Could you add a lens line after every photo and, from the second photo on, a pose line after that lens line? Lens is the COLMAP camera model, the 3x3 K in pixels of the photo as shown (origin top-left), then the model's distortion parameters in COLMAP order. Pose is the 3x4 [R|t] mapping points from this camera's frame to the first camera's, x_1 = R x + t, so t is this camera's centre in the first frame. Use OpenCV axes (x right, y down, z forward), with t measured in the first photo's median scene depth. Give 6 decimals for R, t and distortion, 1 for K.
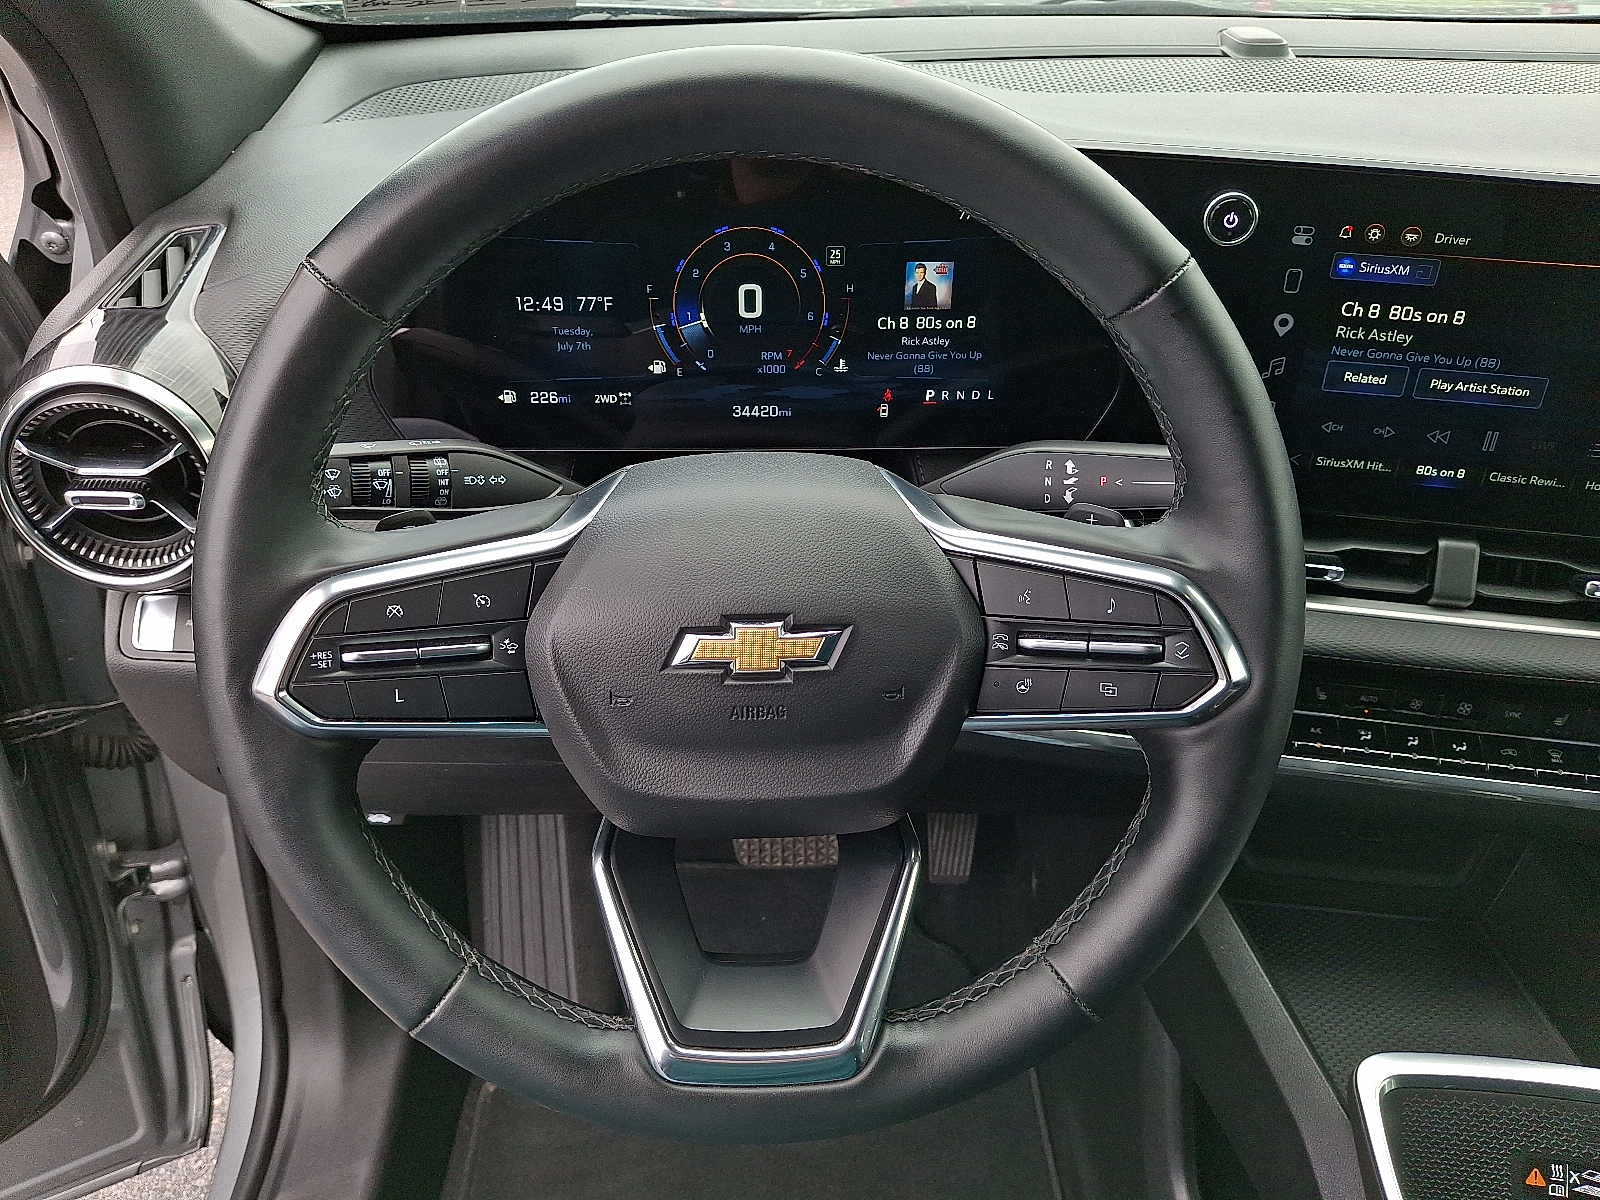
lens RADIAL K [[960.0, 0, 800.0], [0, 960.0, 600.0], [0, 0, 1]] dist [0.002307, -0.001969]
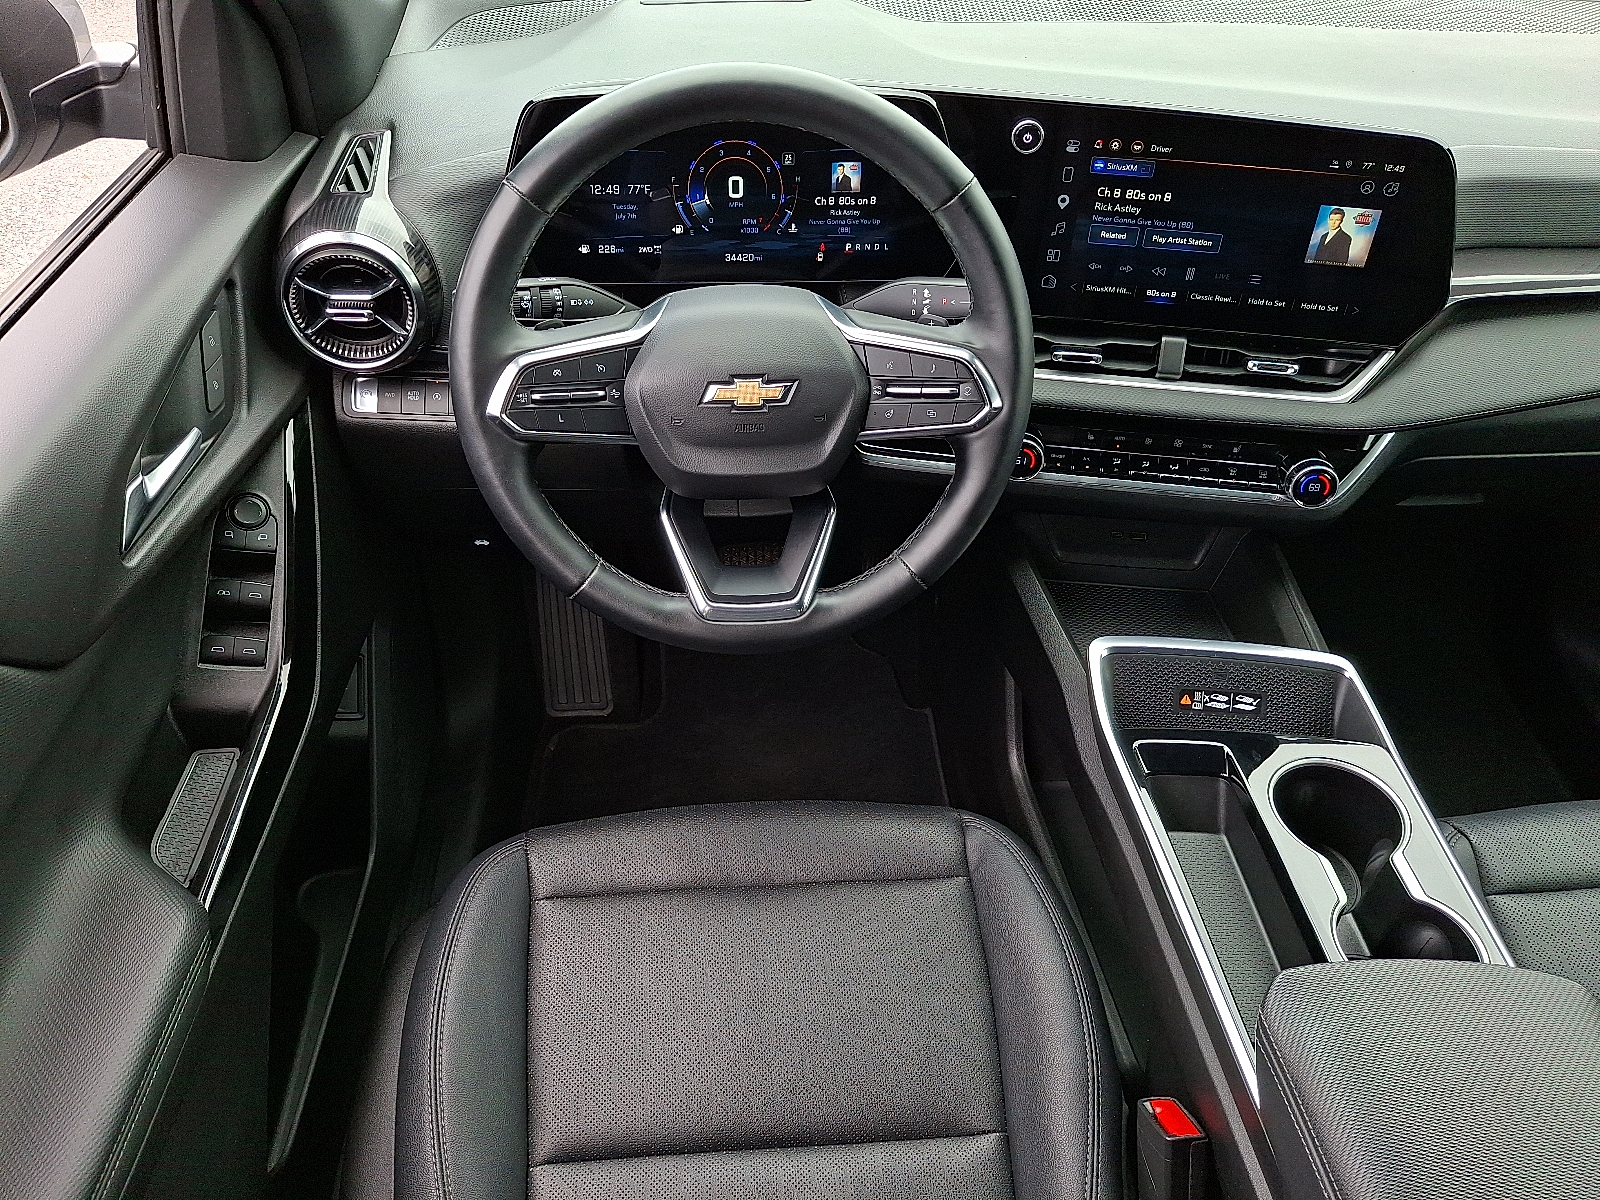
lens RADIAL K [[1136.7, 0, 800.0], [0, 1136.7, 600.0], [0, 0, 1]] dist [0.085052, -0.155635]
pose [[0.999382, -0.013480, 0.032480, -0.017192], [0.009247, 0.991848, 0.127092, 0.140056], [-0.033928, -0.126713, 0.991359, -1.060664]]
